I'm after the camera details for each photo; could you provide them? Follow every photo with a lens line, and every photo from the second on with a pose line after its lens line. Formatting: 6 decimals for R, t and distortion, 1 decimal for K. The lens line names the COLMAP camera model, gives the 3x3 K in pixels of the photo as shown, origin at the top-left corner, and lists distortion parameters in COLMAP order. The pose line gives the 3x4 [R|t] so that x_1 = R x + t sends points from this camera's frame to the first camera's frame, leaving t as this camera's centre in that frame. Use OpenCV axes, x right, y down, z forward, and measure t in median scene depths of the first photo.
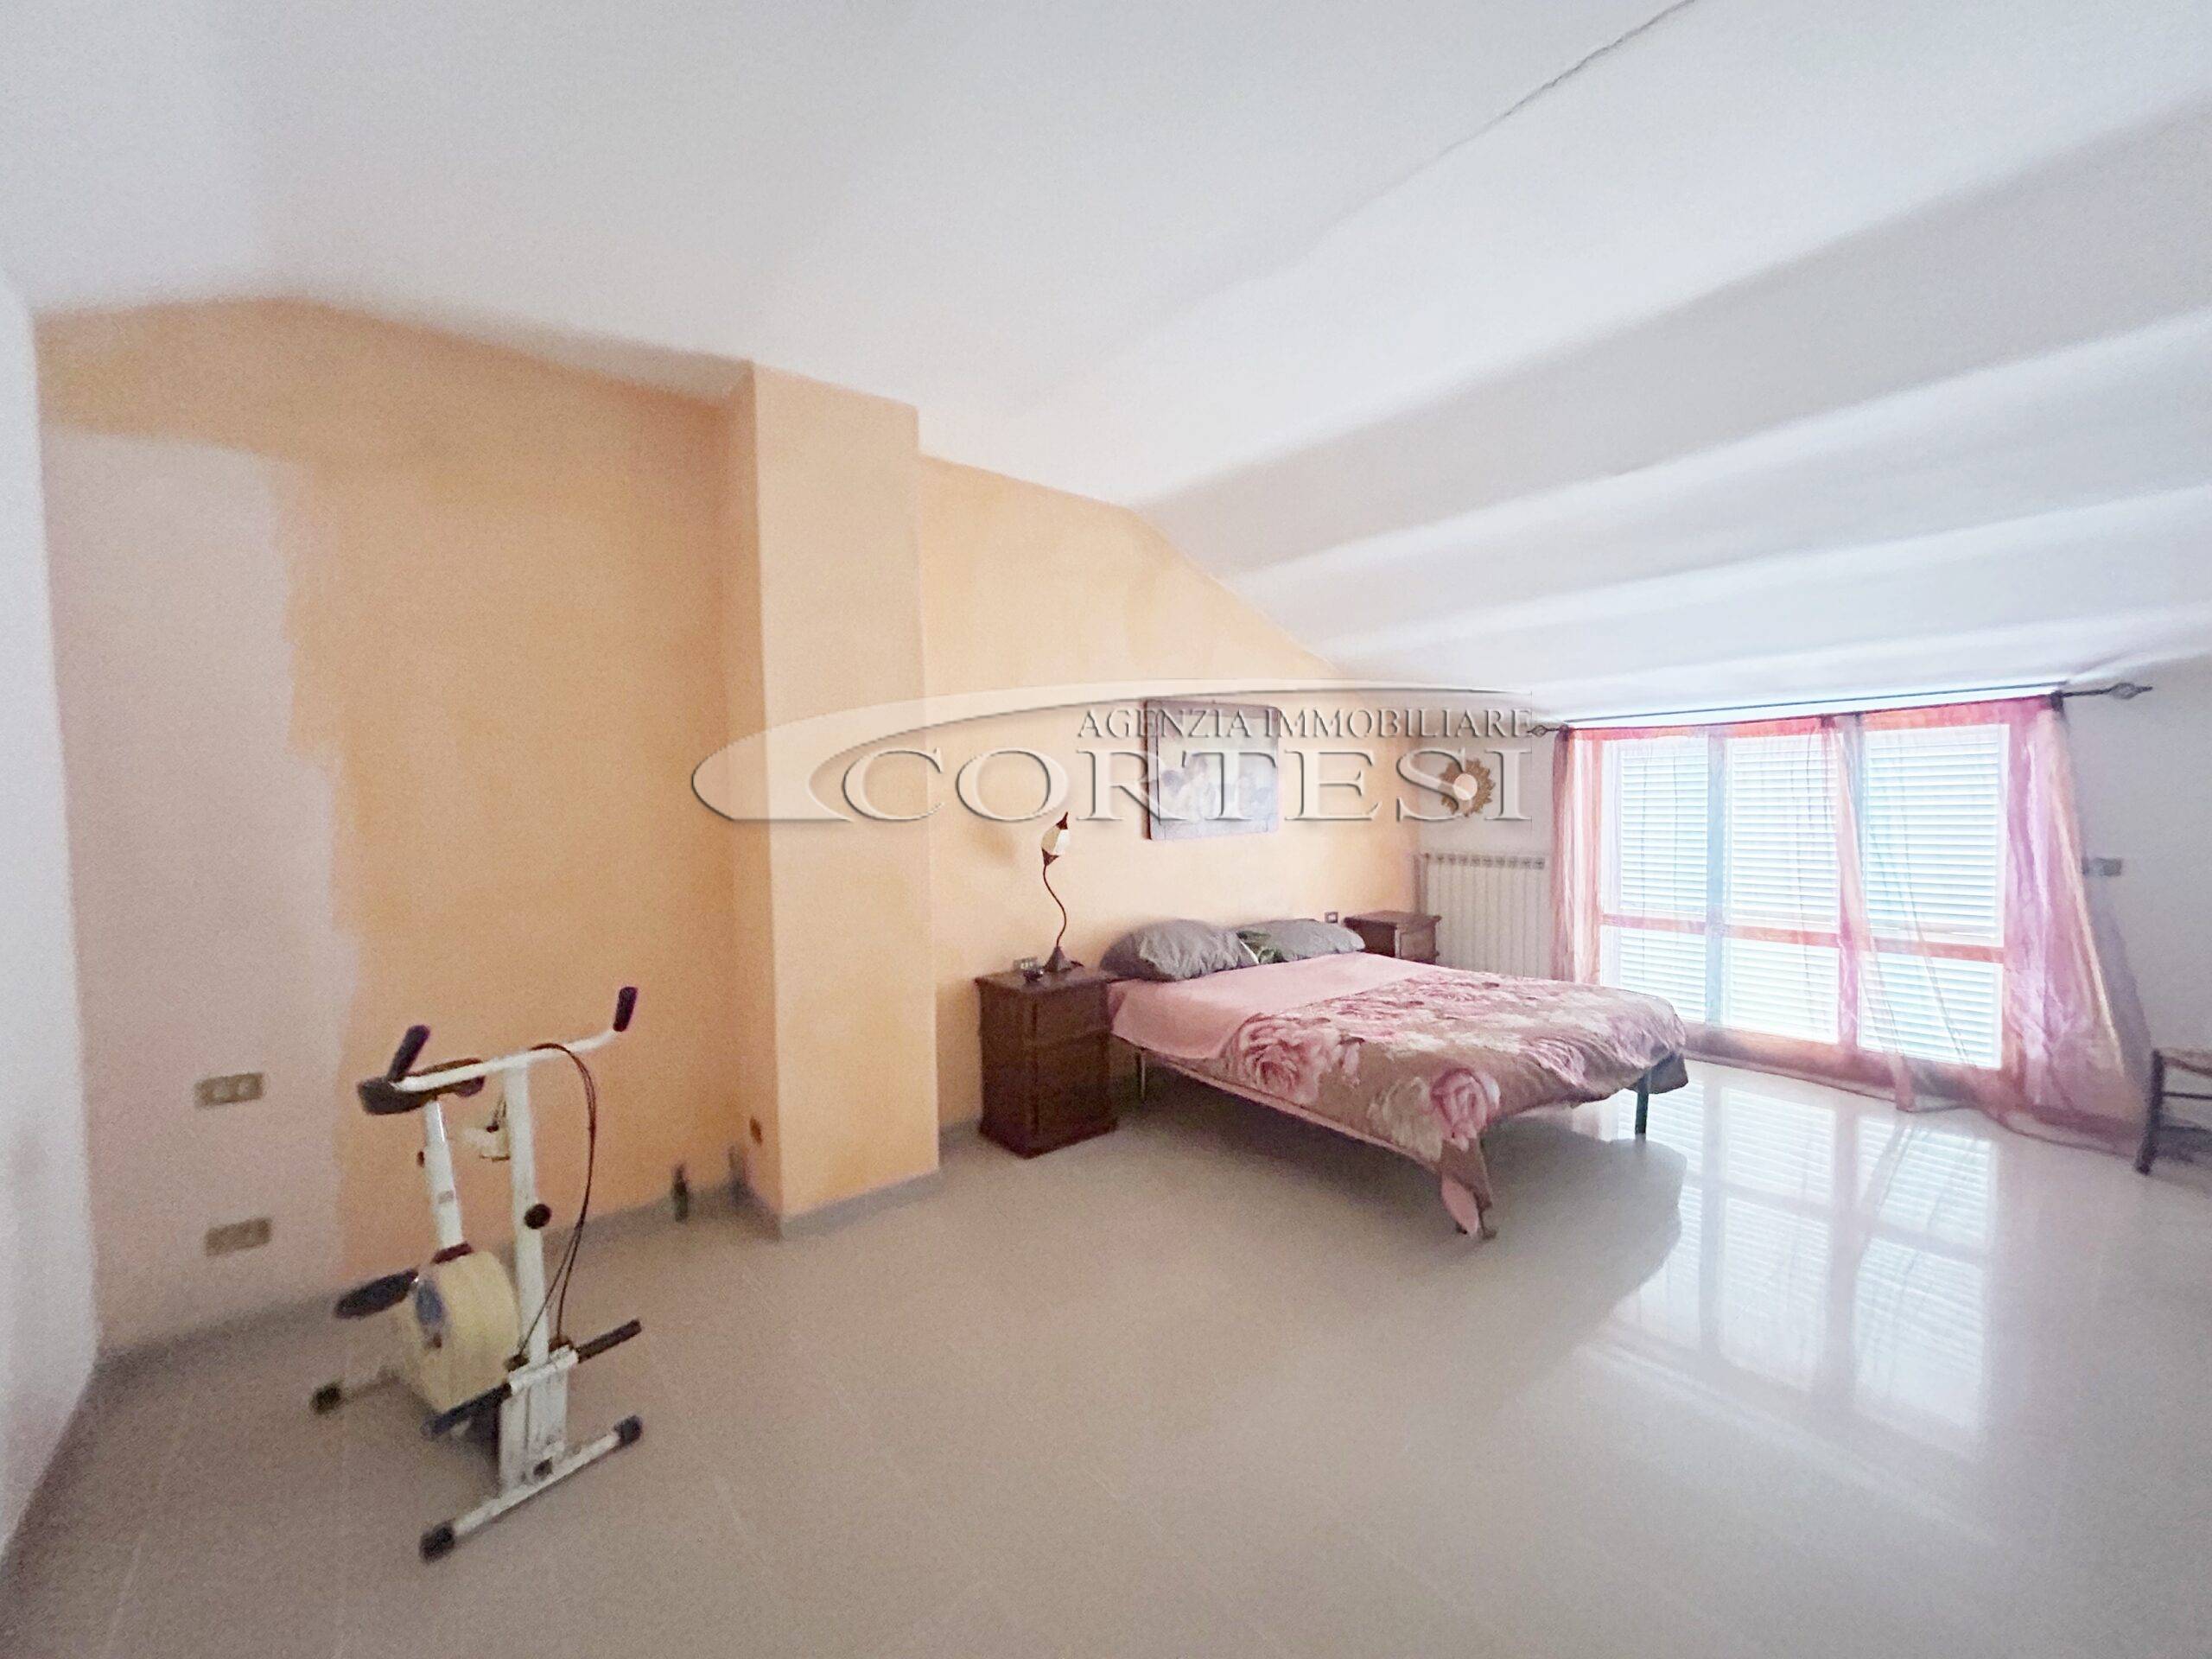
lens RADIAL K [[892.6, 0, 1108.2], [0, 892.6, 837.0], [0, 0, 1]] dist [-0.002877, 0.001247]
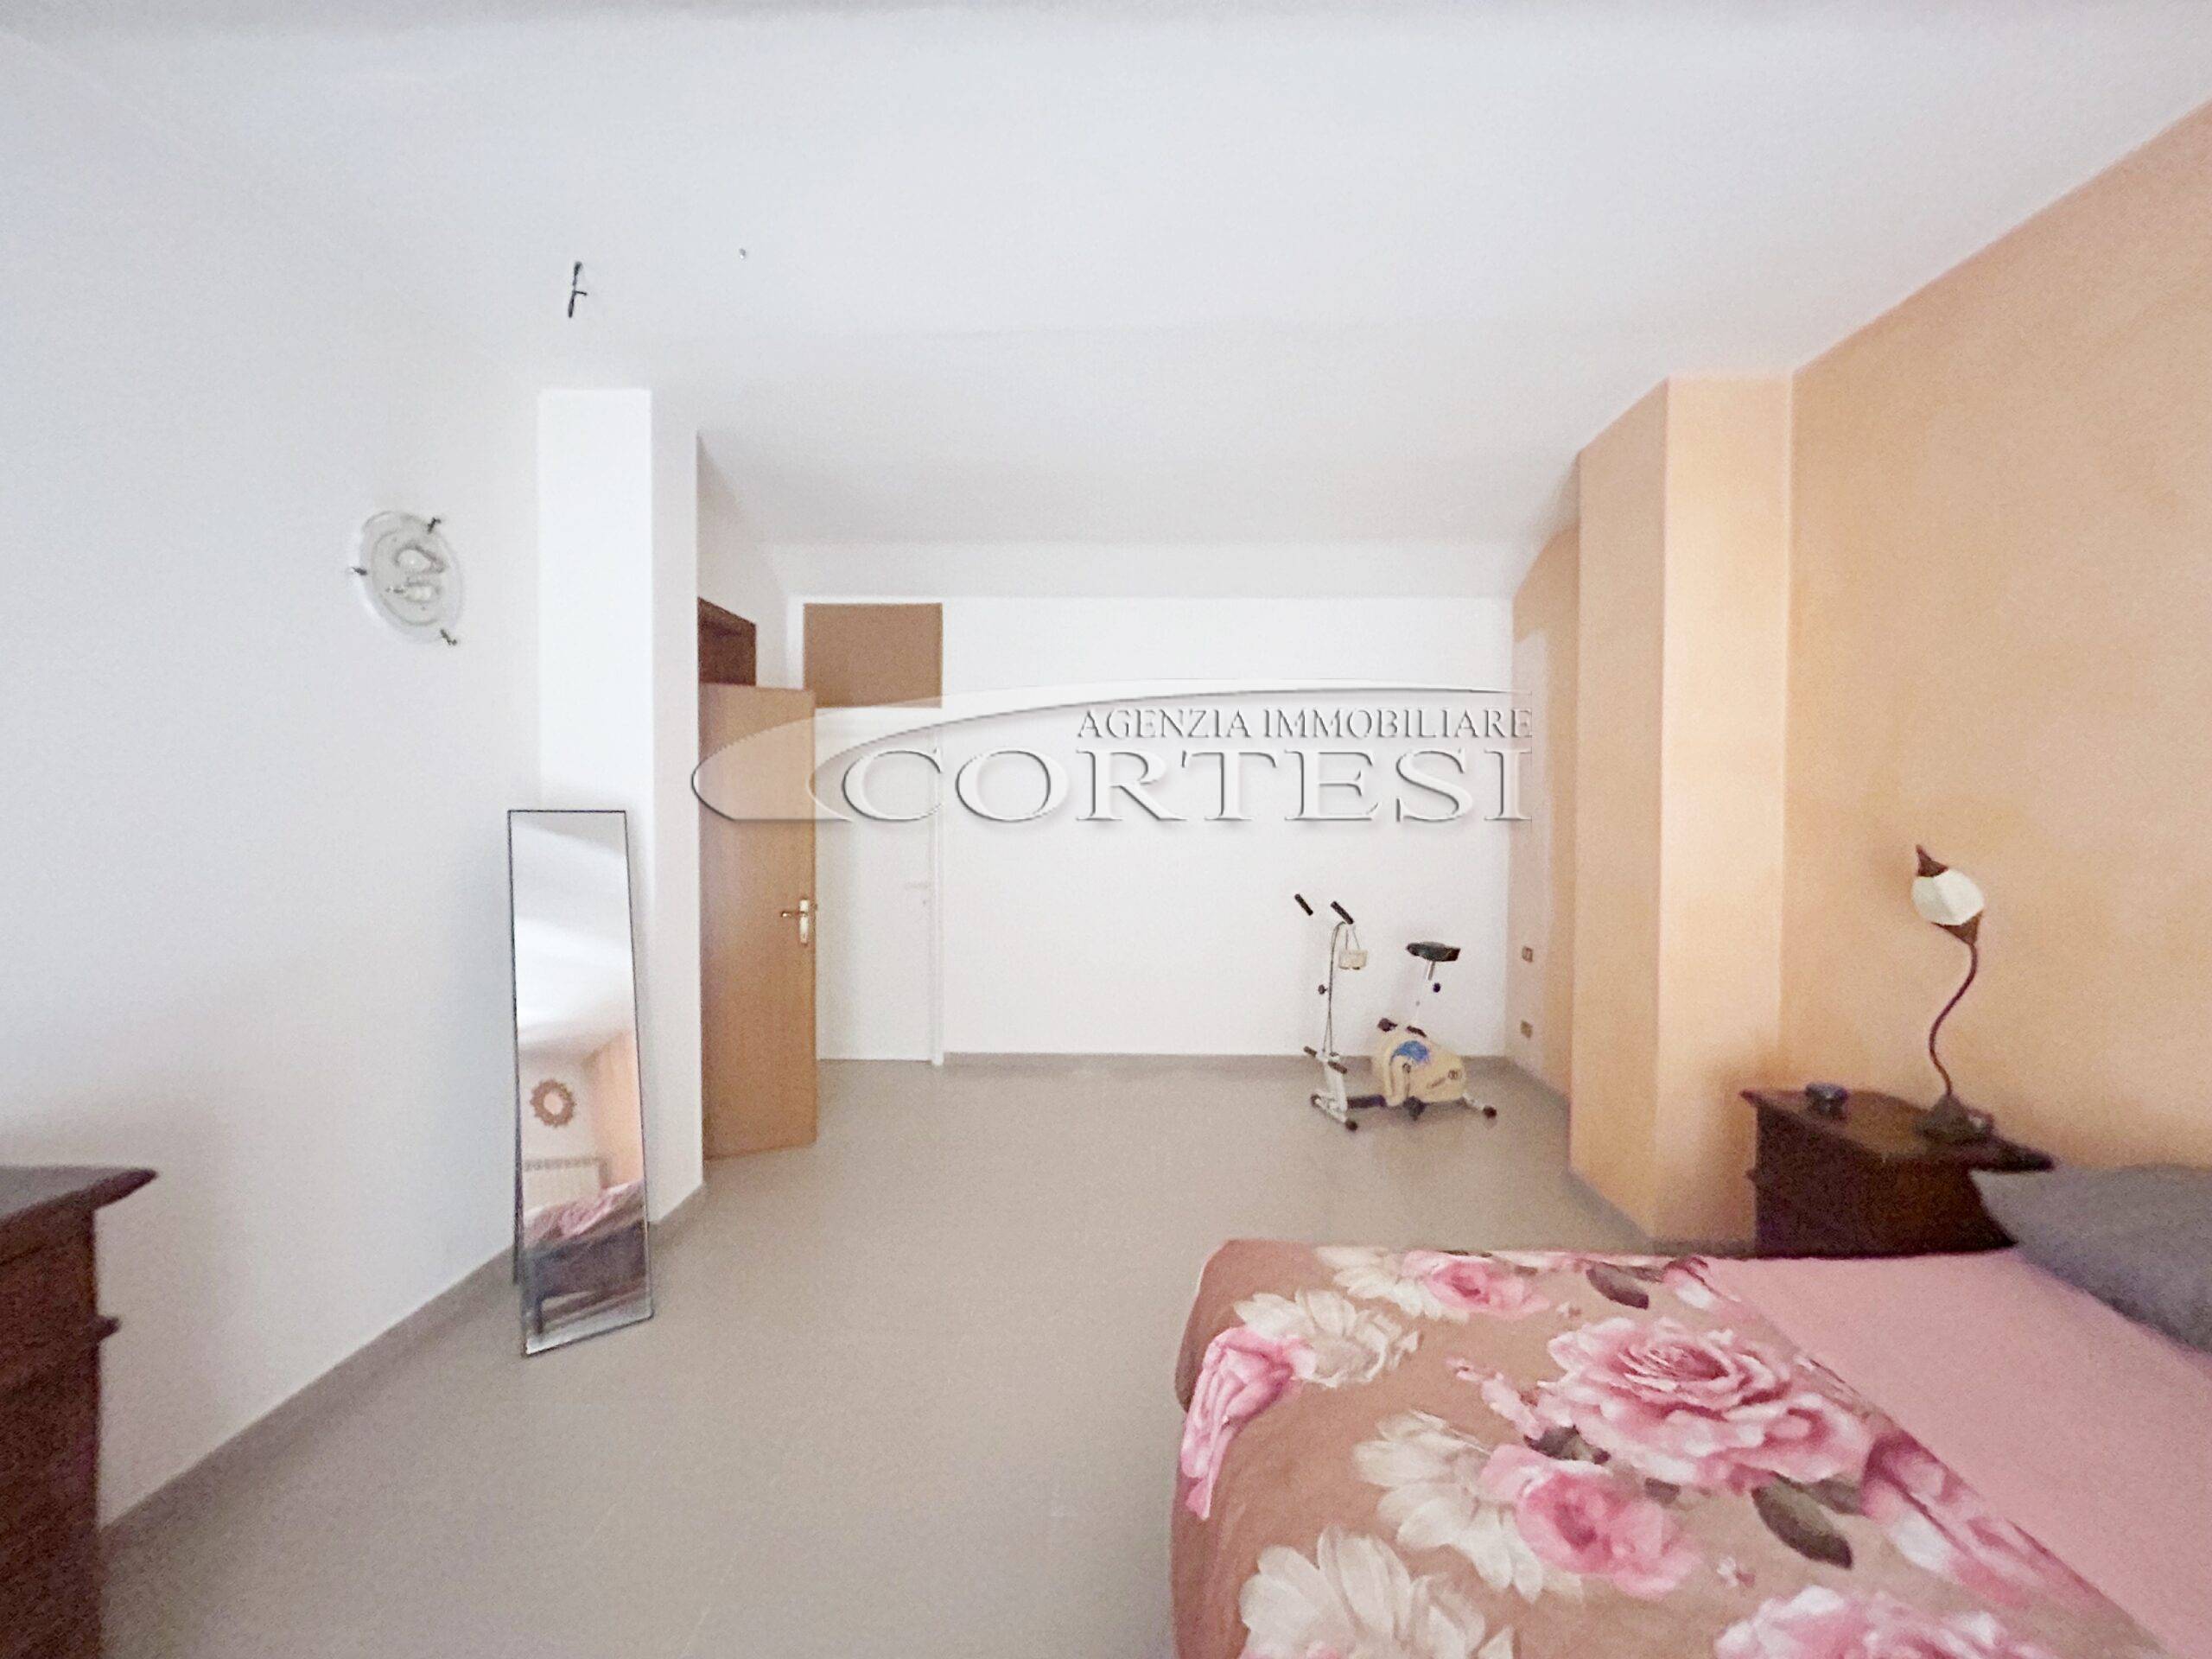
lens RADIAL K [[892.6, 0, 1108.7], [0, 892.6, 830.8], [0, 0, 1]] dist [-0.002877, 0.001247]
pose [[-0.654331, 0.031459, -0.755553, 0.678879], [-0.026976, 0.997527, 0.064897, -0.056849], [0.755727, 0.062846, -0.651865, 0.957752]]
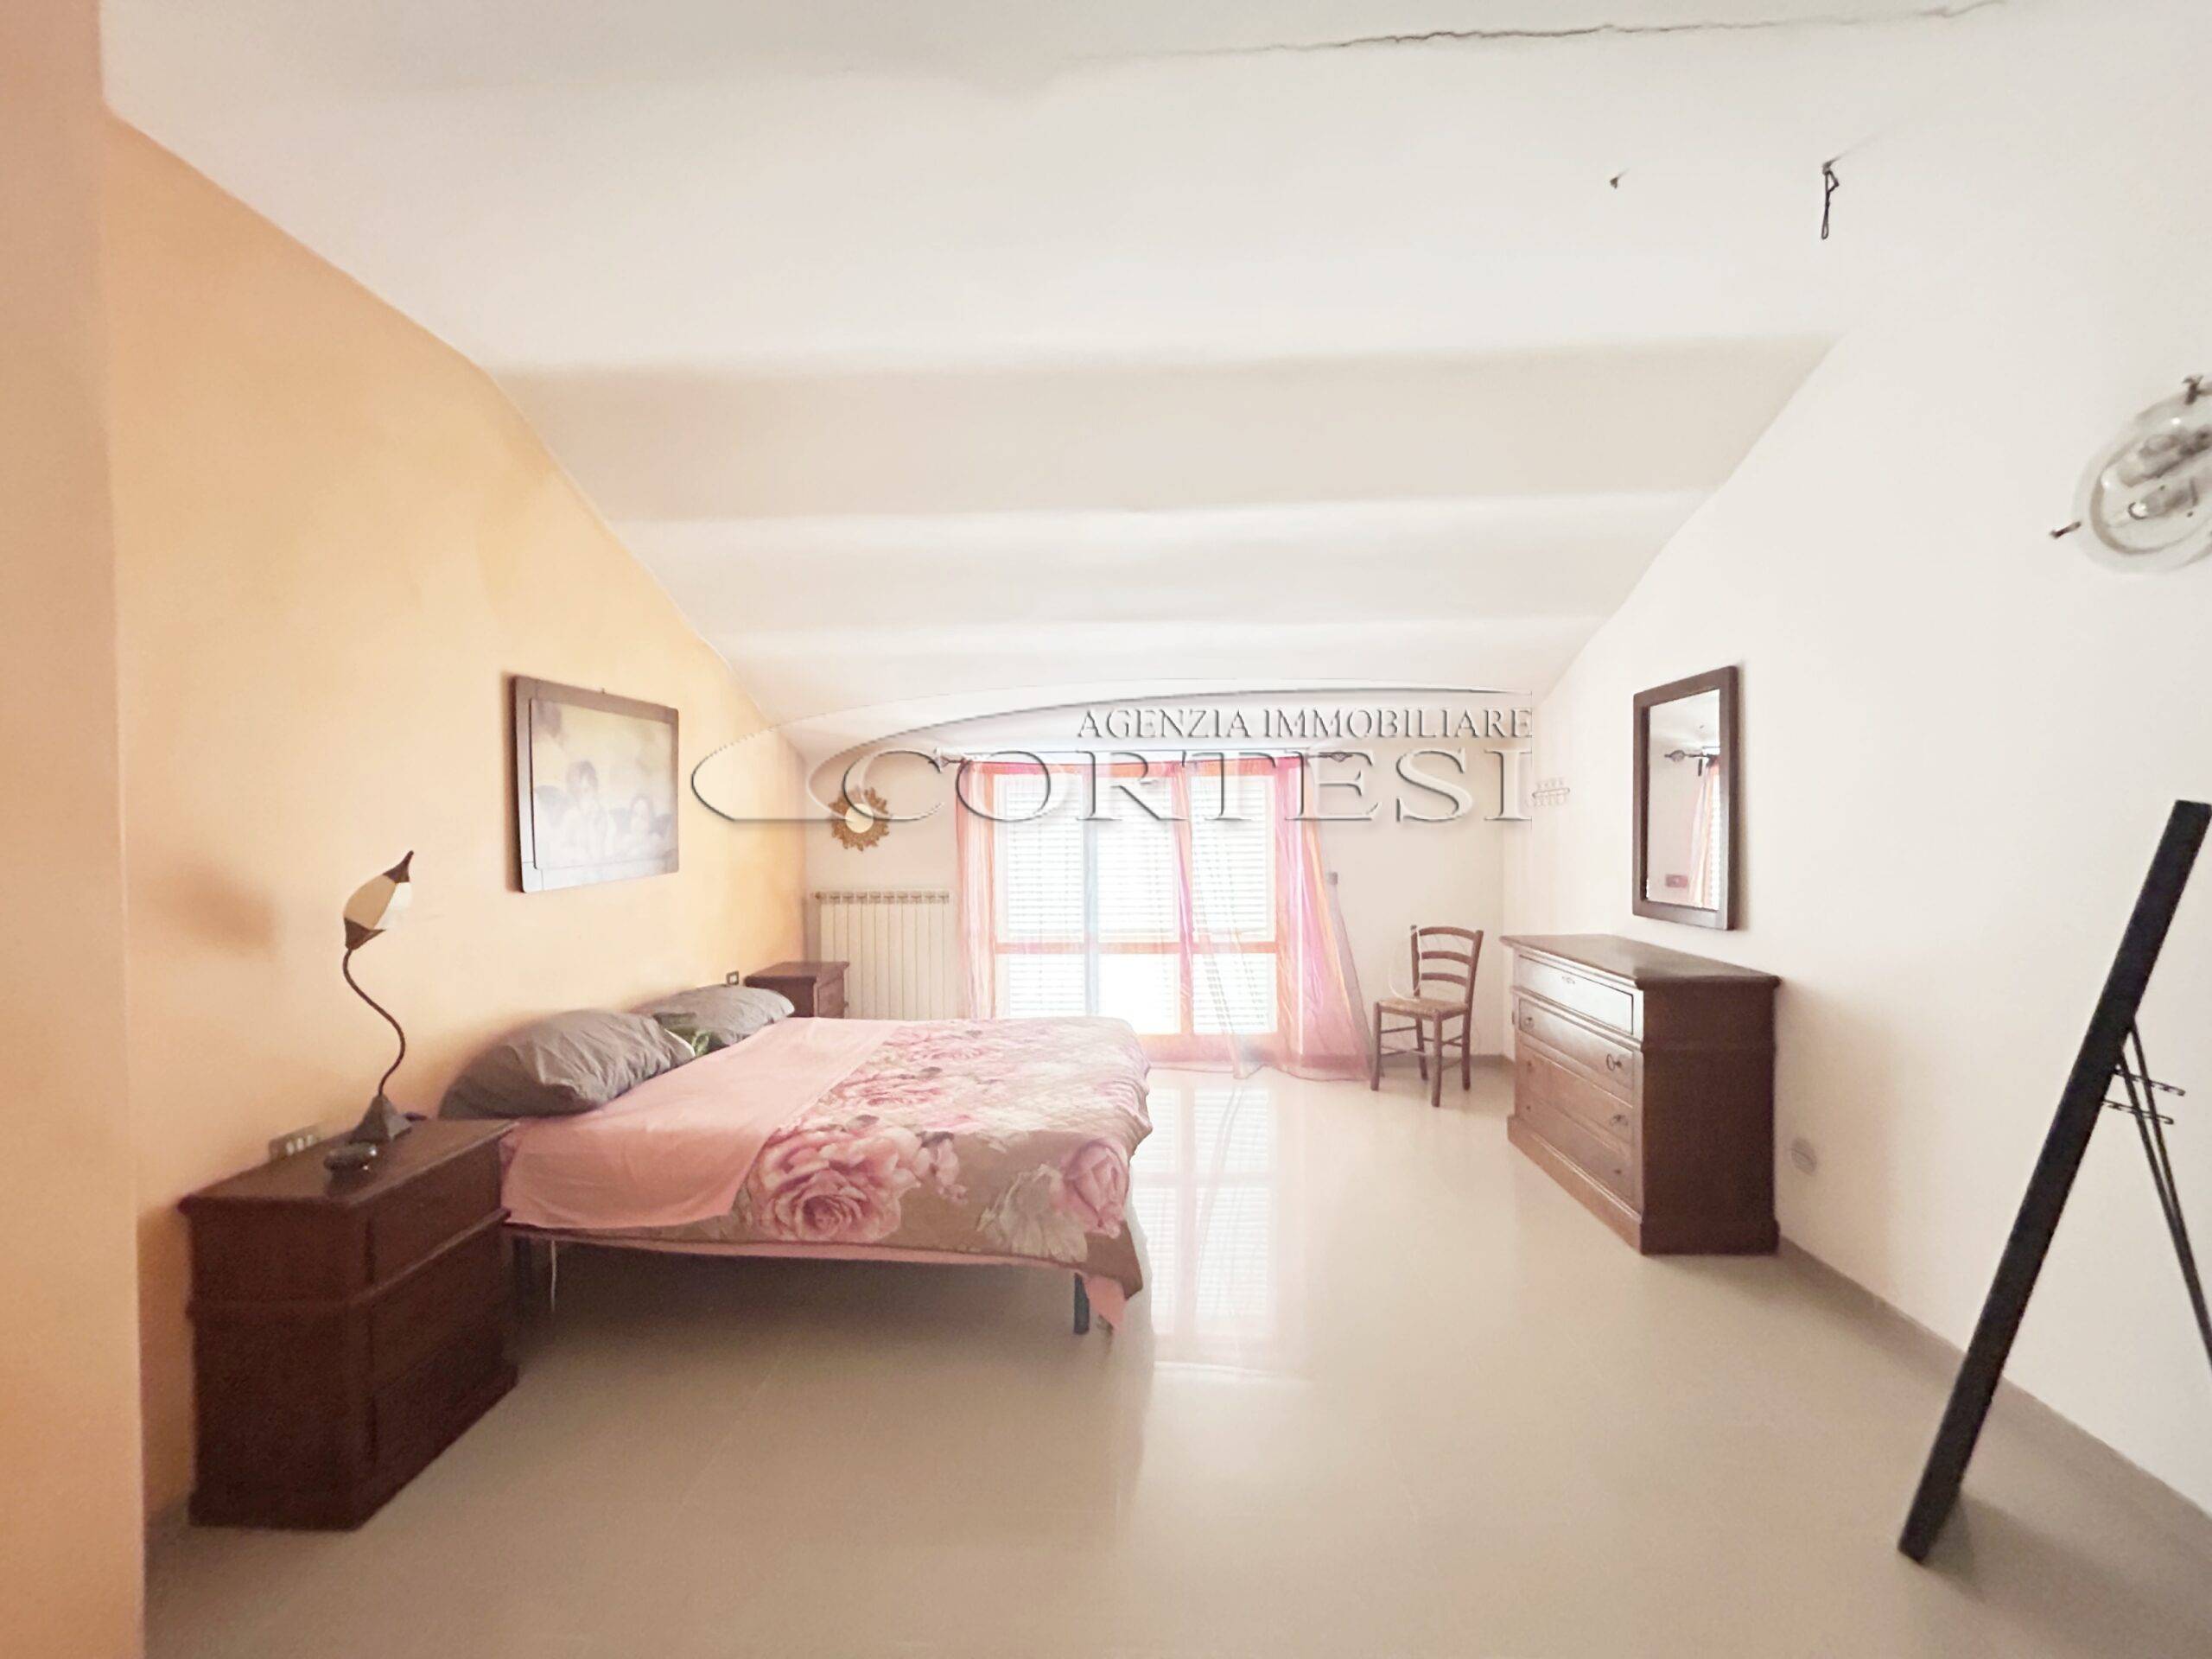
lens RADIAL K [[892.6, 0, 1104.1], [0, 892.6, 829.0], [0, 0, 1]] dist [-0.002877, 0.001247]
pose [[0.668151, 0.002406, 0.744021, -0.168720], [0.034244, 0.998836, -0.033982, -0.007736], [-0.743237, 0.048184, 0.667291, 0.290941]]
